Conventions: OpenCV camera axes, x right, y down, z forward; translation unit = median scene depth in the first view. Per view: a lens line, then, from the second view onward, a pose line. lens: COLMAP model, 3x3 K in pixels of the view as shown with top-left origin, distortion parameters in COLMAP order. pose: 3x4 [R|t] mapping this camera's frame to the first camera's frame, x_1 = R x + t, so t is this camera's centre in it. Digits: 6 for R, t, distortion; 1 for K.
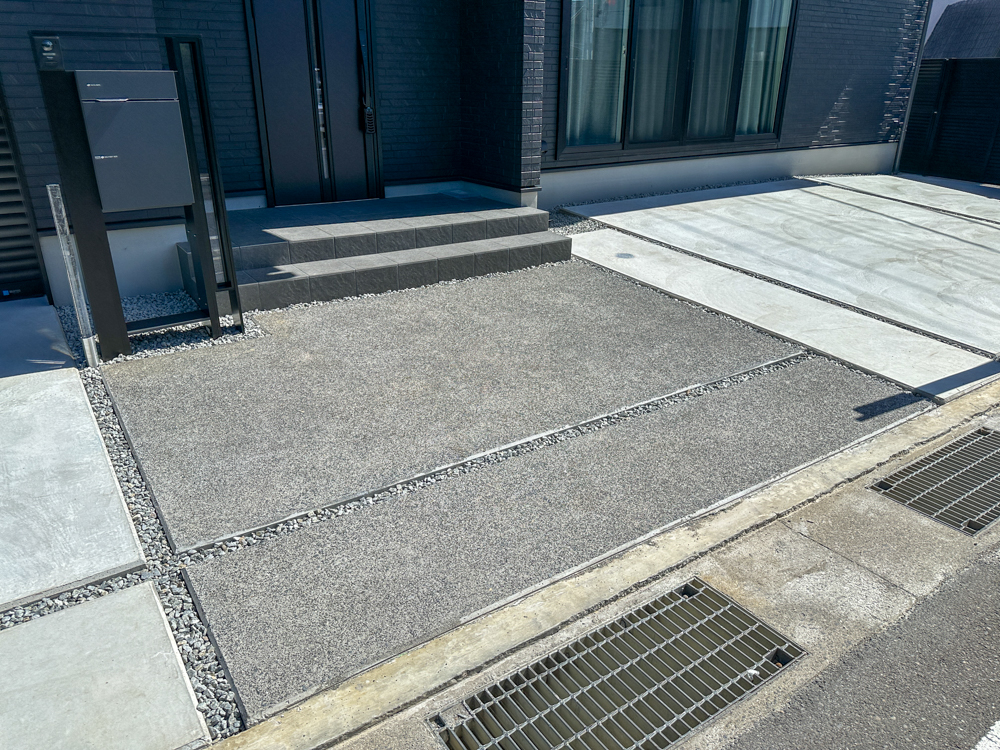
lens RADIAL K [[705.2, 0, 500.0], [0, 705.2, 375.0], [0, 0, 1]] dist [0.102714, -0.145416]
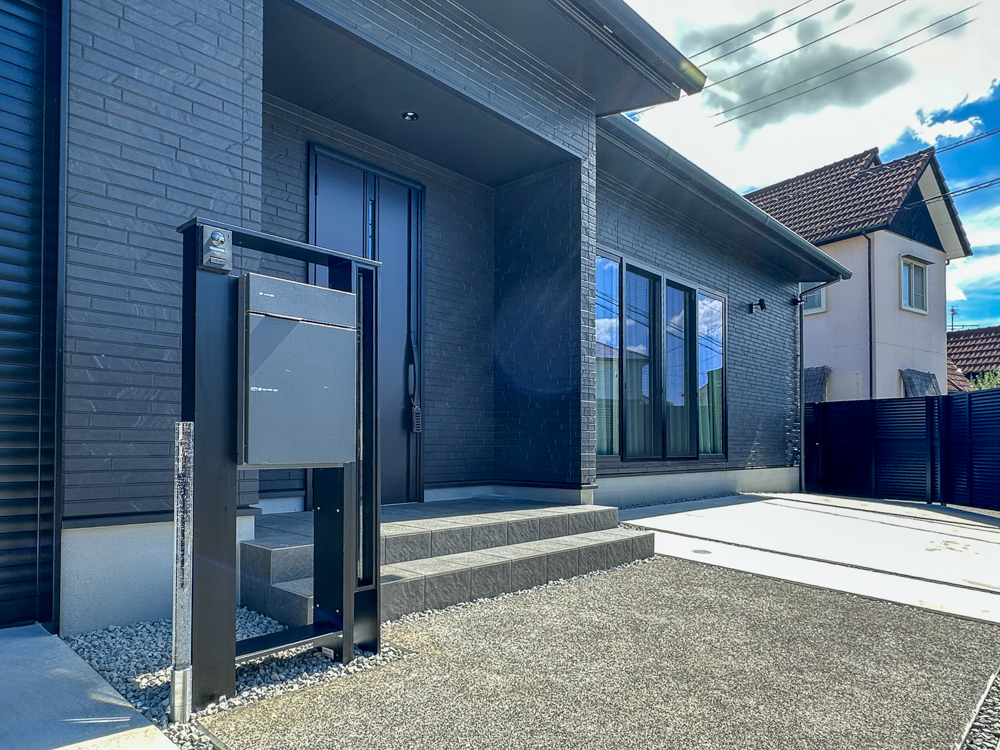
lens RADIAL K [[665.7, 0, 509.9], [0, 665.7, 435.0], [0, 0, 1]] dist [0.000687, 0.002737]
pose [[0.974242, 0.001423, 0.225498, -0.389929], [0.088412, 0.917509, -0.387764, 0.007860], [-0.207449, 0.397713, 0.893750, 0.328100]]
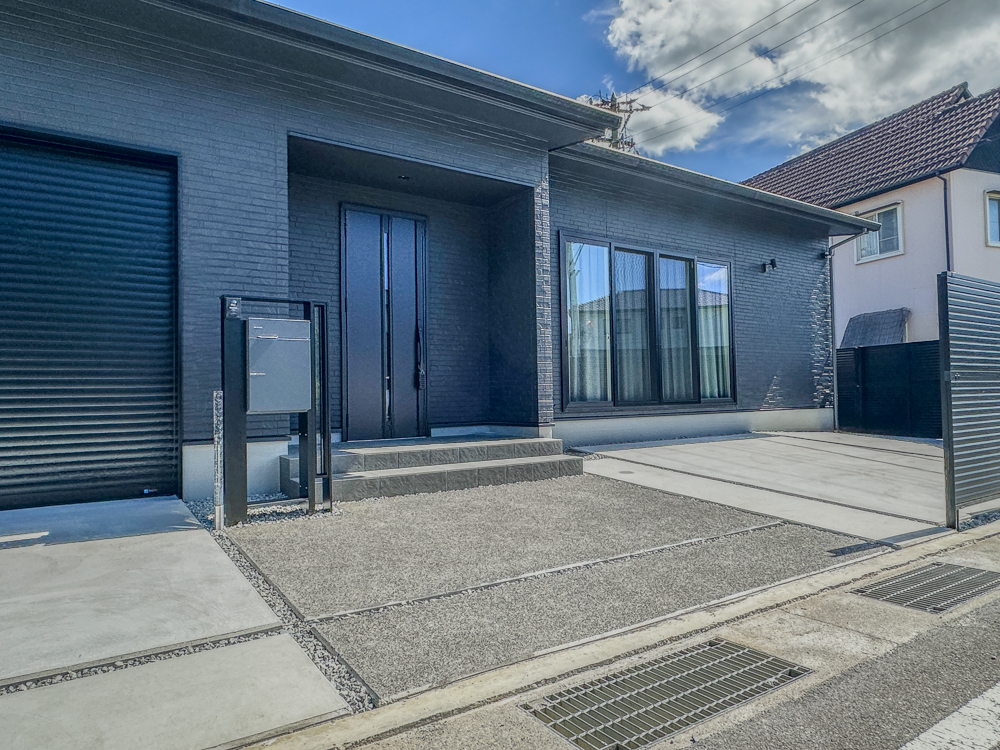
lens RADIAL K [[640.9, 0, 496.0], [0, 640.9, 373.8], [0, 0, 1]] dist [-0.000006, 0.001670]
pose [[0.999648, -0.025505, -0.007336, -0.055503], [0.020161, 0.909565, -0.415073, 0.198108], [0.017260, 0.414779, 0.909759, -0.128016]]
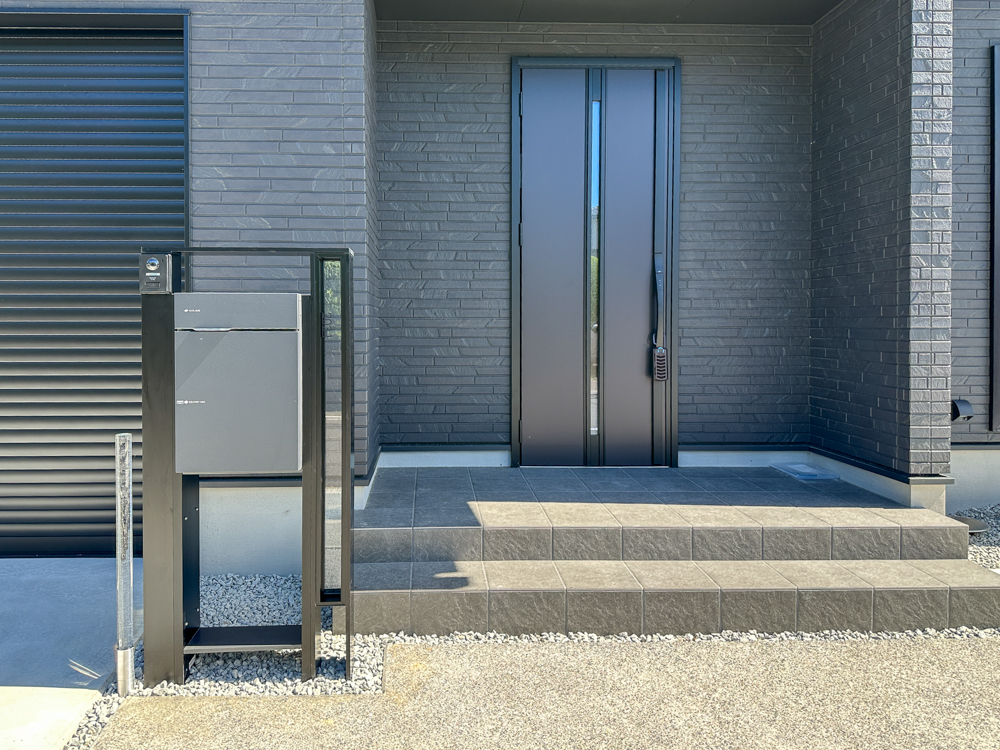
lens RADIAL K [[737.1, 0, 443.3], [0, 737.1, 333.5], [0, 0, 1]] dist [0.049525, -0.043790]
pose [[0.837507, 0.001704, -0.546424, 0.066589], [-0.205303, 0.927710, -0.311776, -0.156370], [0.506392, 0.373297, 0.777314, 0.435938]]
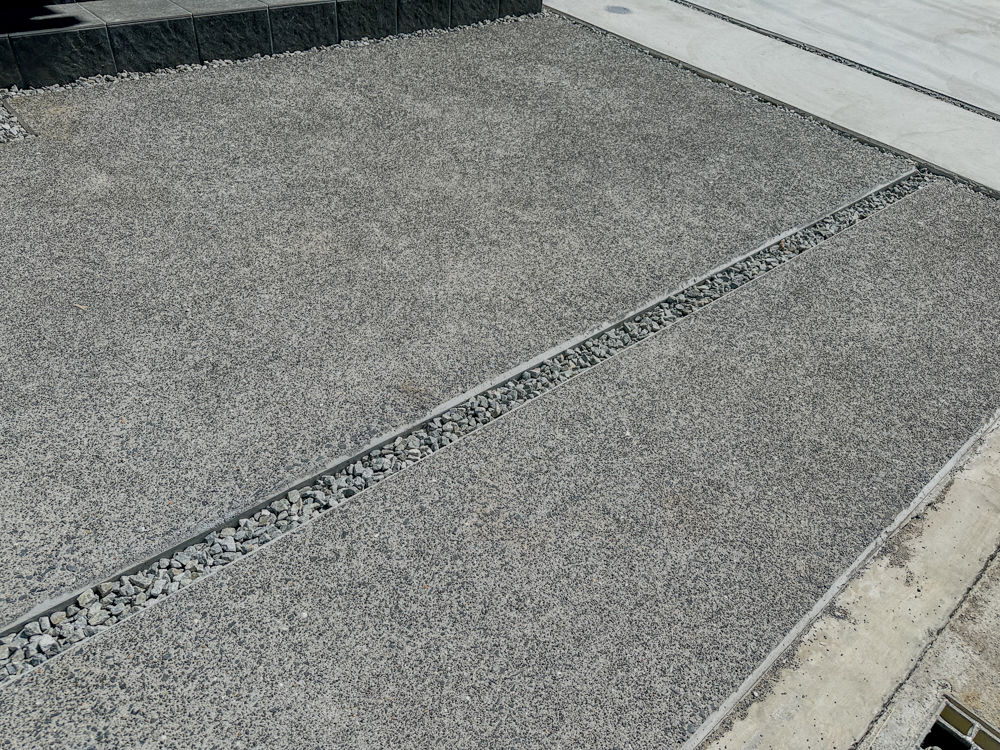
lens RADIAL K [[718.2, 0, 500.0], [0, 718.2, 375.0], [0, 0, 1]] dist [0.045787, -0.067384]
pose [[0.991951, -0.032303, 0.122434, -0.045511], [-0.002605, 0.961501, 0.274789, -0.034465], [-0.126597, -0.272896, 0.953677, 0.393070]]
